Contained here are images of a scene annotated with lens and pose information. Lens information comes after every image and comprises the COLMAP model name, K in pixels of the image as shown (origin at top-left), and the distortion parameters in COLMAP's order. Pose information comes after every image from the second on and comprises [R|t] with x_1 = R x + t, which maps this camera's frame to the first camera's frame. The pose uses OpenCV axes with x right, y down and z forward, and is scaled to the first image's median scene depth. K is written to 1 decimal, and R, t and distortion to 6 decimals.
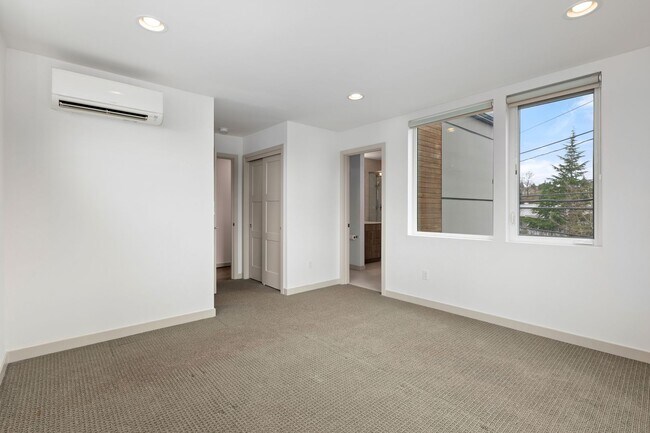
lens RADIAL K [[305.8, 0, 326.6], [0, 305.8, 213.3], [0, 0, 1]] dist [-0.002168, -0.001406]
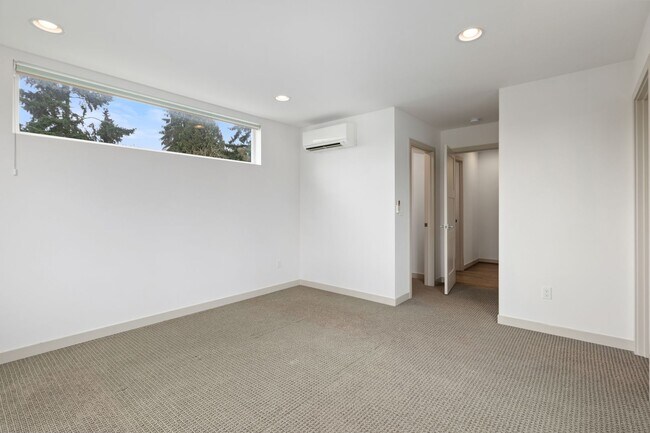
lens RADIAL K [[305.8, 0, 326.6], [0, 305.8, 212.4], [0, 0, 1]] dist [-0.002168, -0.001406]
pose [[0.151574, 0.009389, -0.988401, 0.804480], [-0.007060, 0.999940, 0.008416, -0.005434], [0.988421, 0.005703, 0.151631, 0.710726]]
